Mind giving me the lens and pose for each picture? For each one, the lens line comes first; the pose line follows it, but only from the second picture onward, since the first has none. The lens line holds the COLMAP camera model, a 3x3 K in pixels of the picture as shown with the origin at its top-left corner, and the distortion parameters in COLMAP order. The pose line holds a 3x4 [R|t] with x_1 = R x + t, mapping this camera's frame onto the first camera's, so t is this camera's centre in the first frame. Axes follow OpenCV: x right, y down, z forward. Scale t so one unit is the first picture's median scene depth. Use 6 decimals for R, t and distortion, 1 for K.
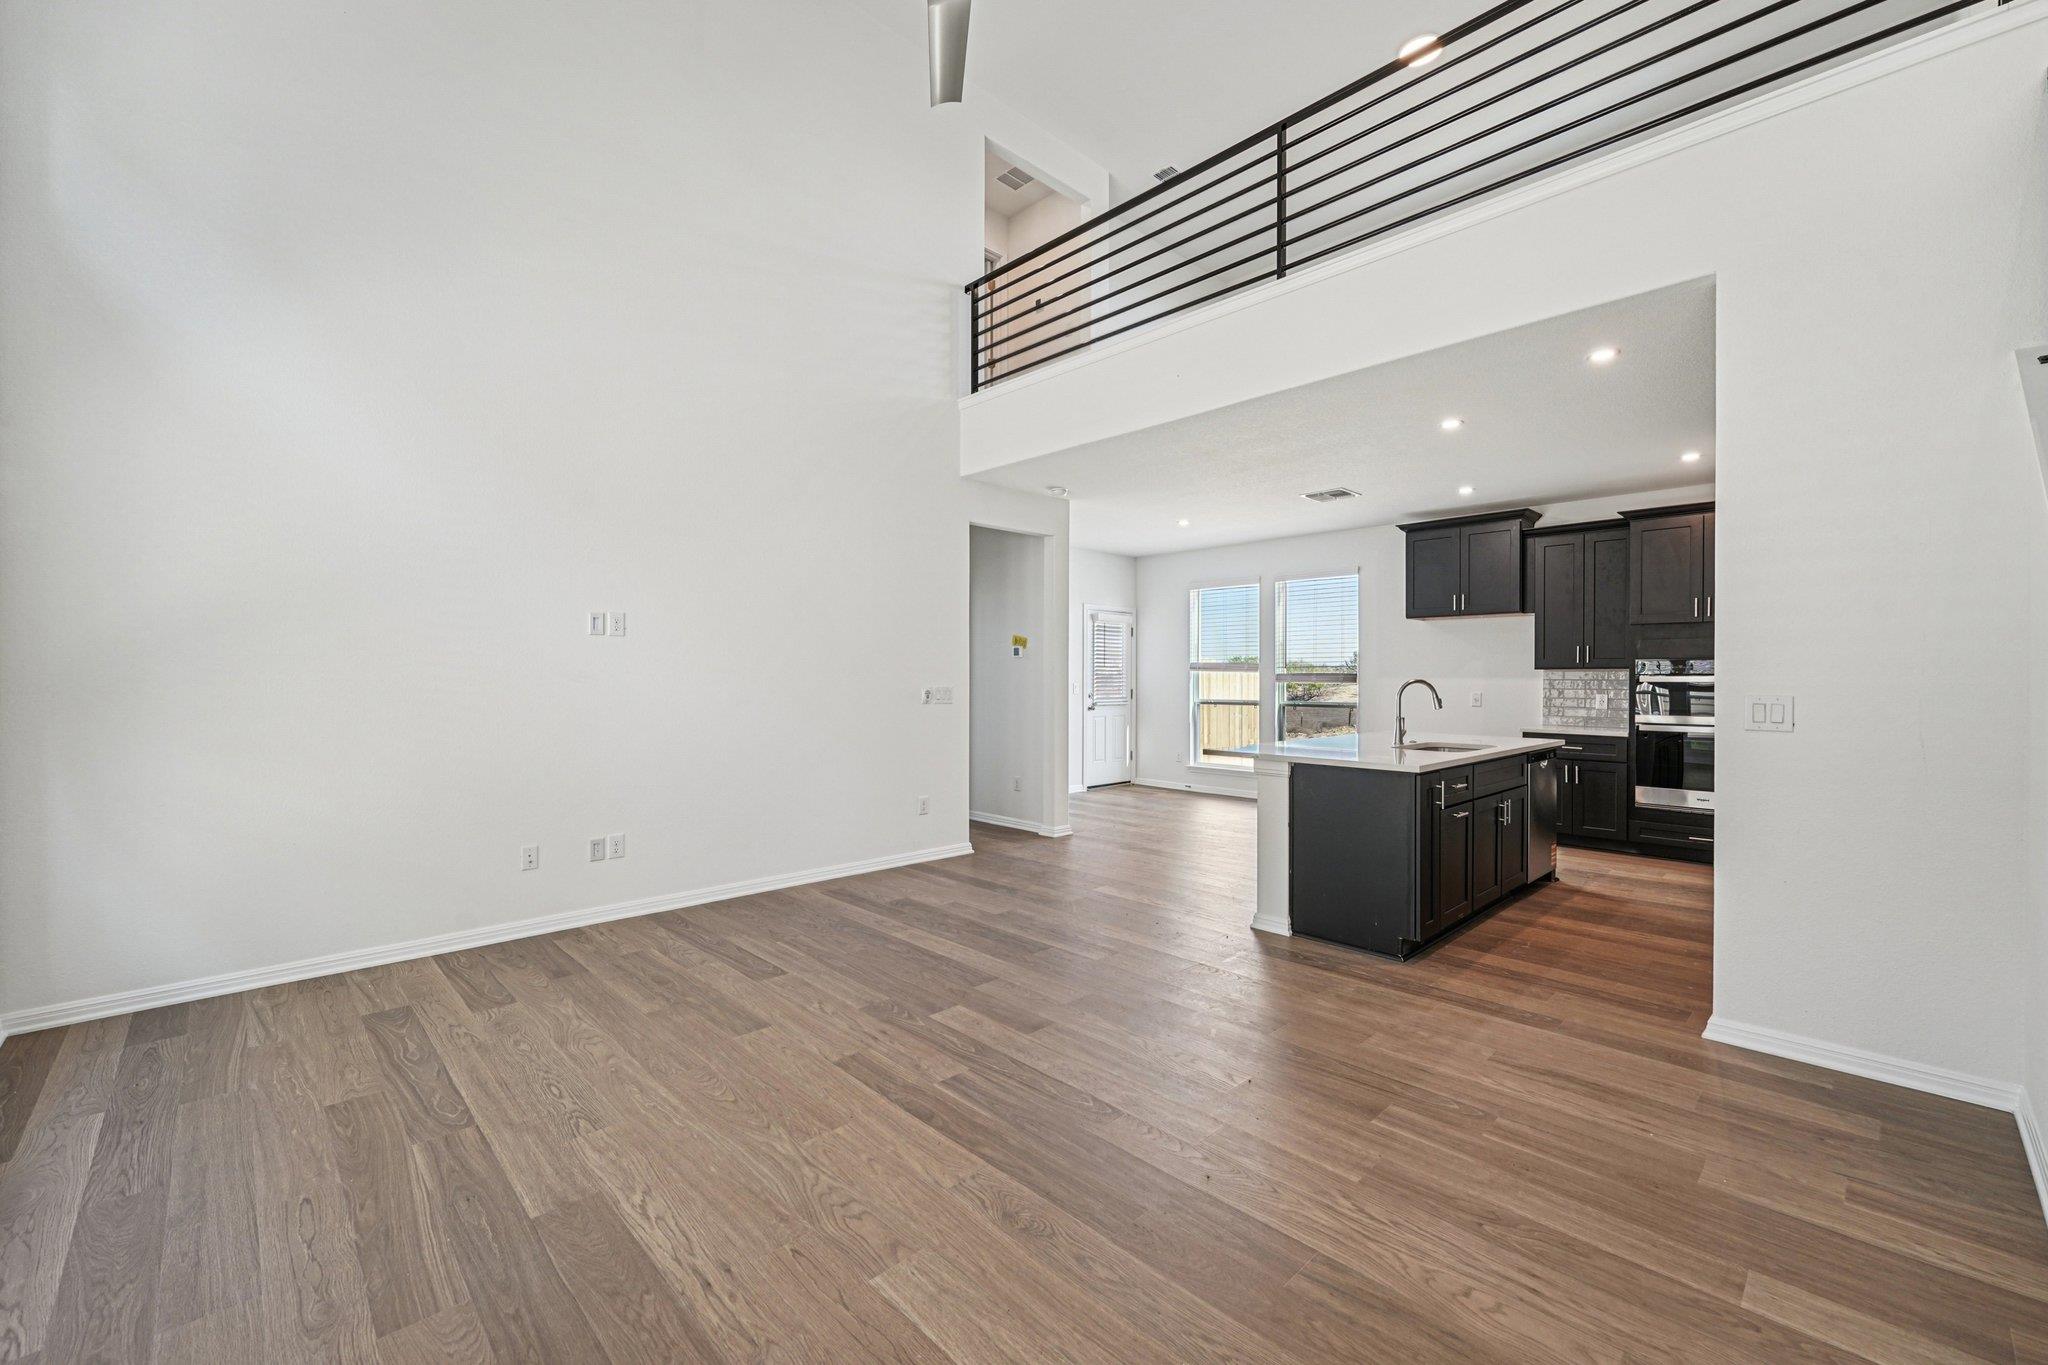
lens RADIAL K [[831.0, 0, 1019.8], [0, 831.0, 688.5], [0, 0, 1]] dist [0.001793, -0.000262]
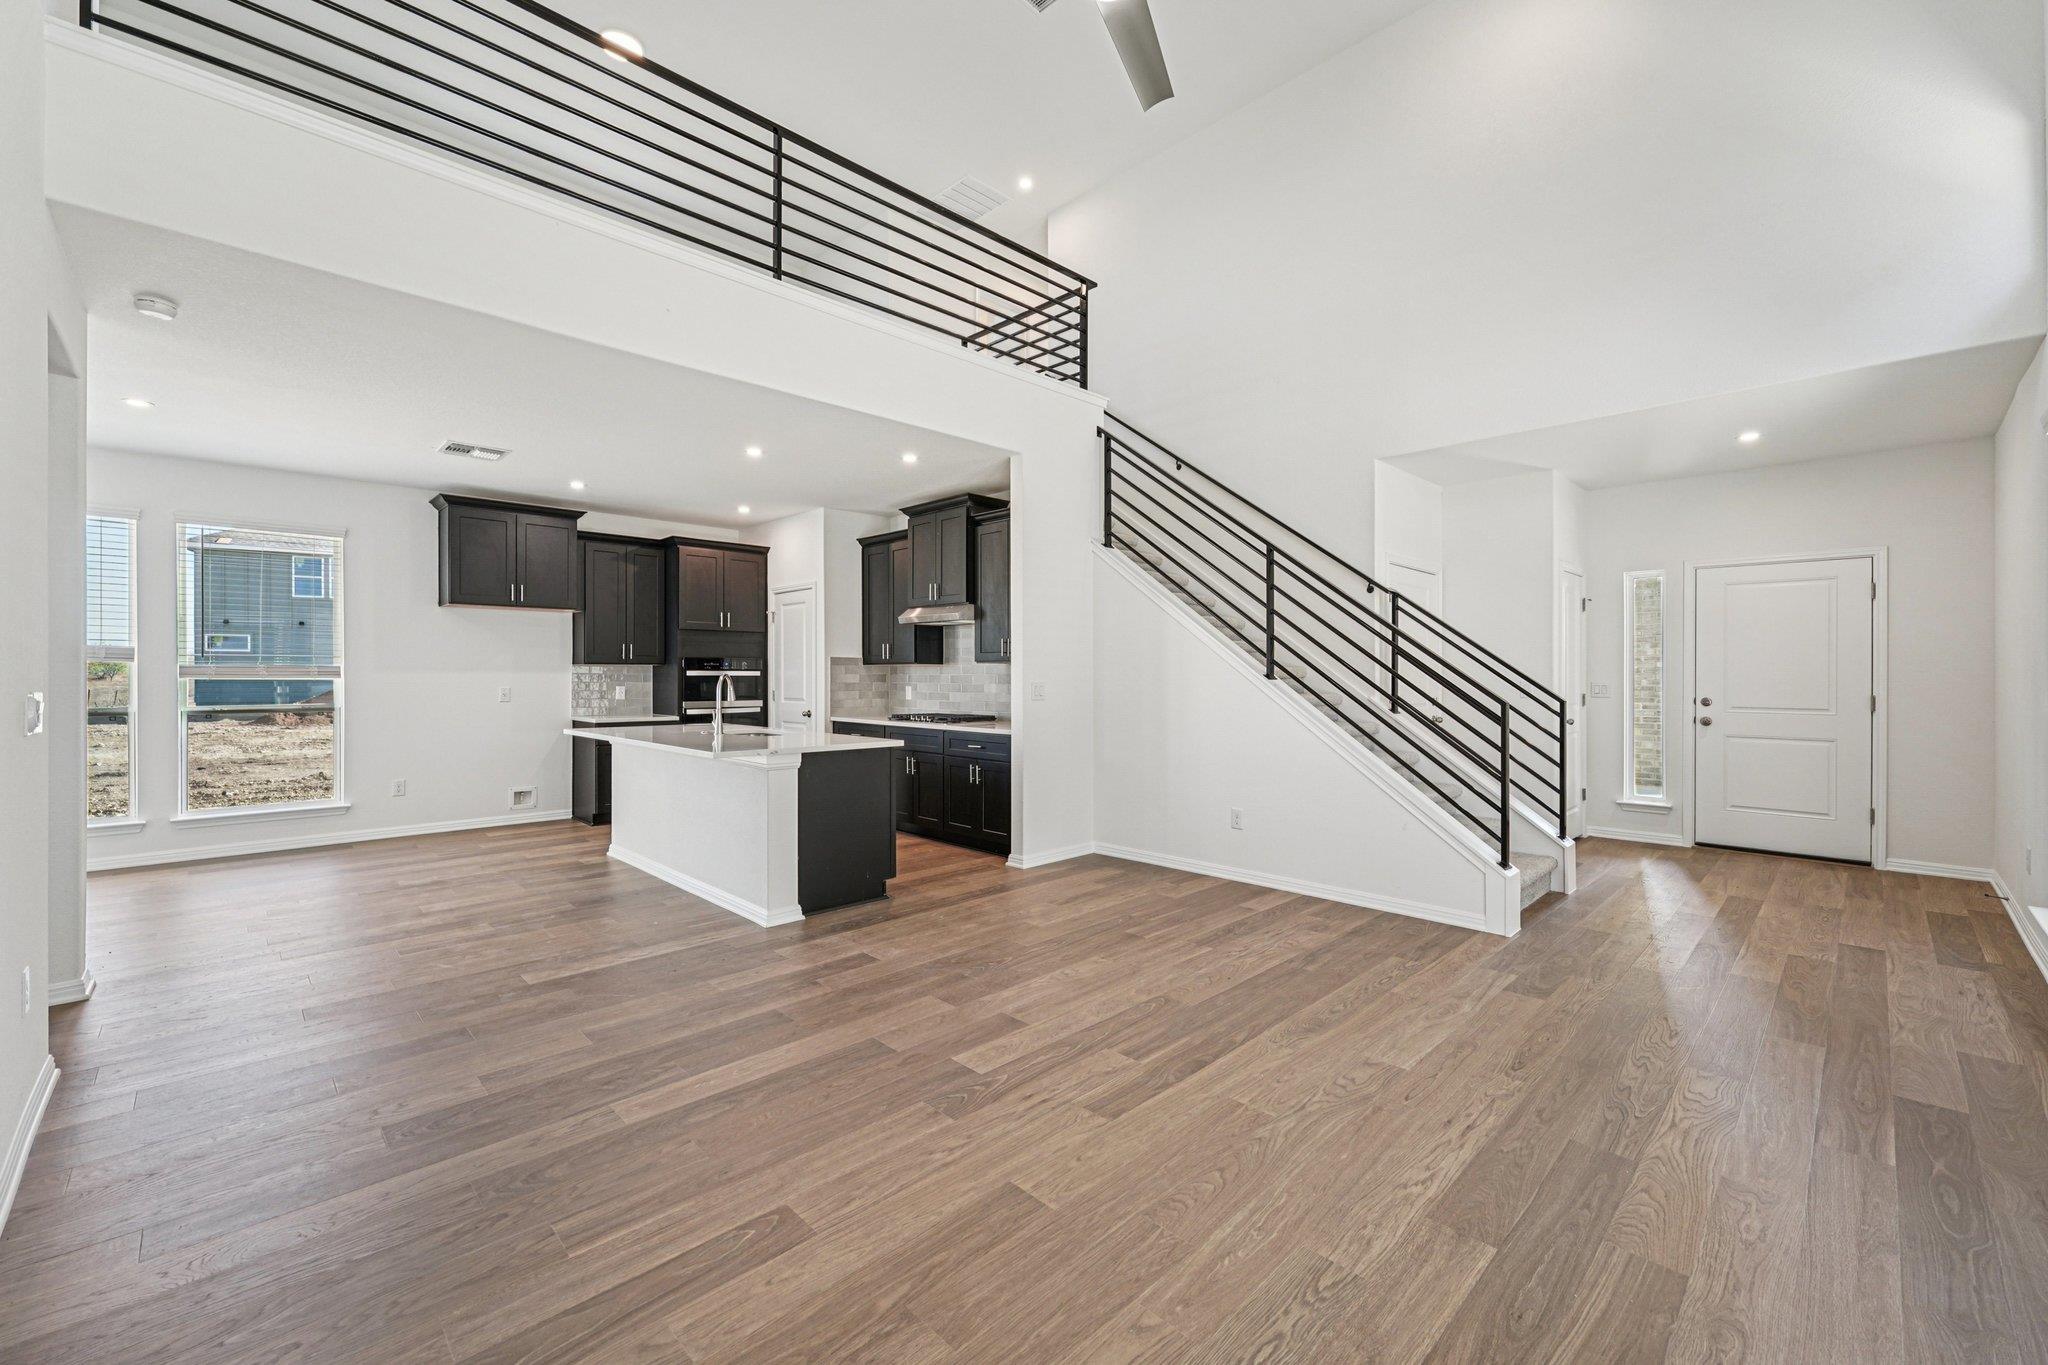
lens RADIAL K [[831.0, 0, 1019.2], [0, 831.0, 678.8], [0, 0, 1]] dist [0.001793, -0.000262]
pose [[-0.008553, -0.007695, 0.999934, -1.063428], [0.011747, 0.999901, 0.007795, -0.014188], [-0.999894, 0.011813, -0.008462, 1.079582]]
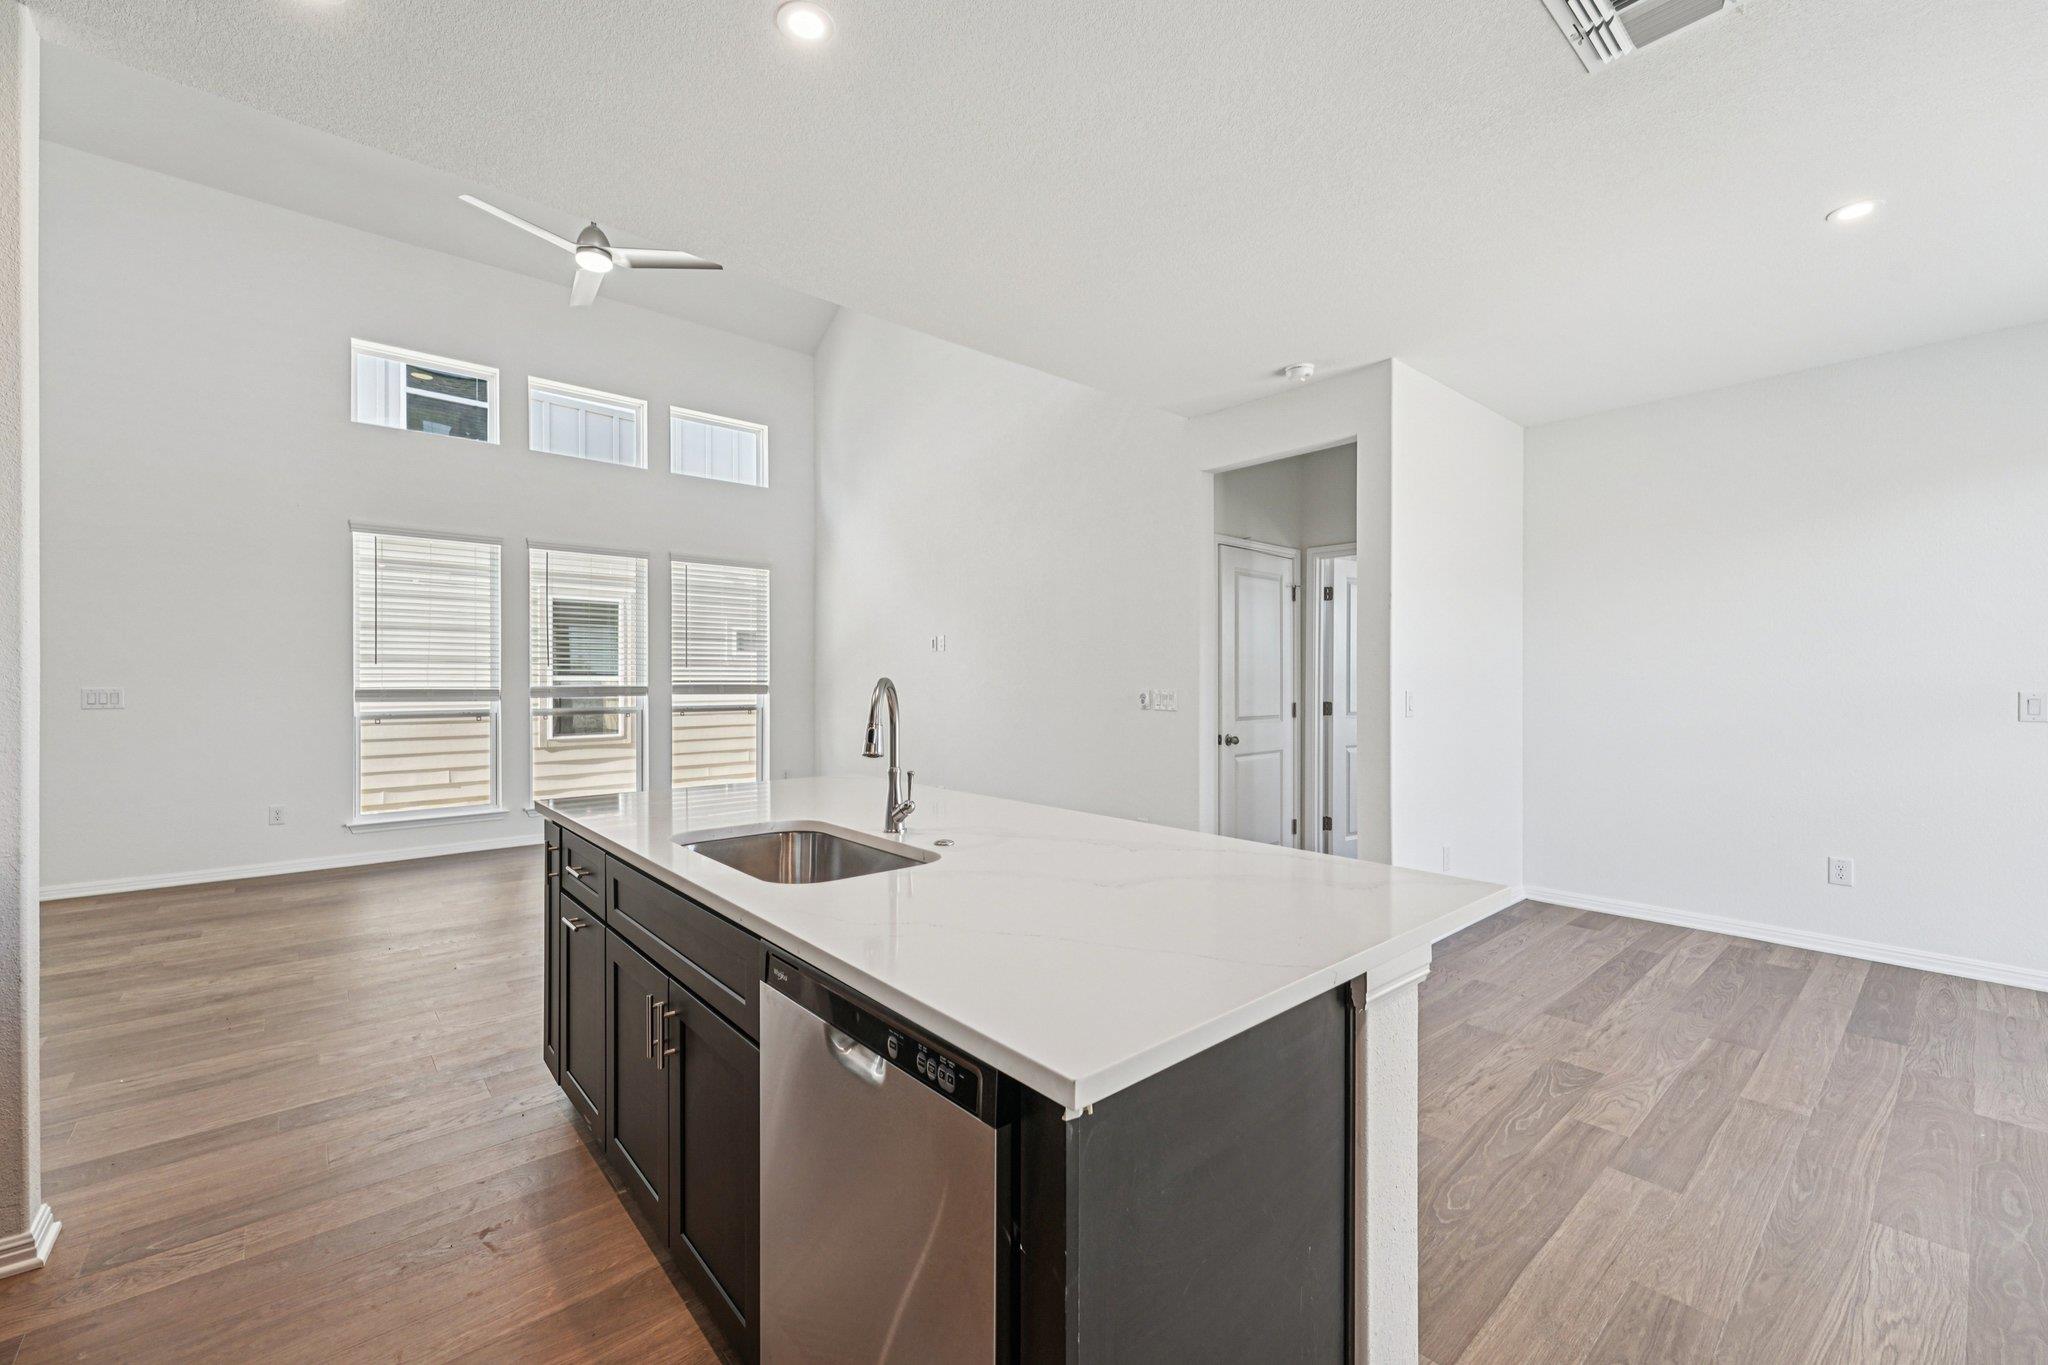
lens RADIAL K [[831.0, 0, 1016.0], [0, 831.0, 690.3], [0, 0, 1]] dist [0.001793, -0.000262]
pose [[-0.048413, 0.008930, -0.998787, 1.512330], [-0.013649, 0.999861, 0.009602, -0.015710], [0.998734, 0.014097, -0.048284, 1.872299]]
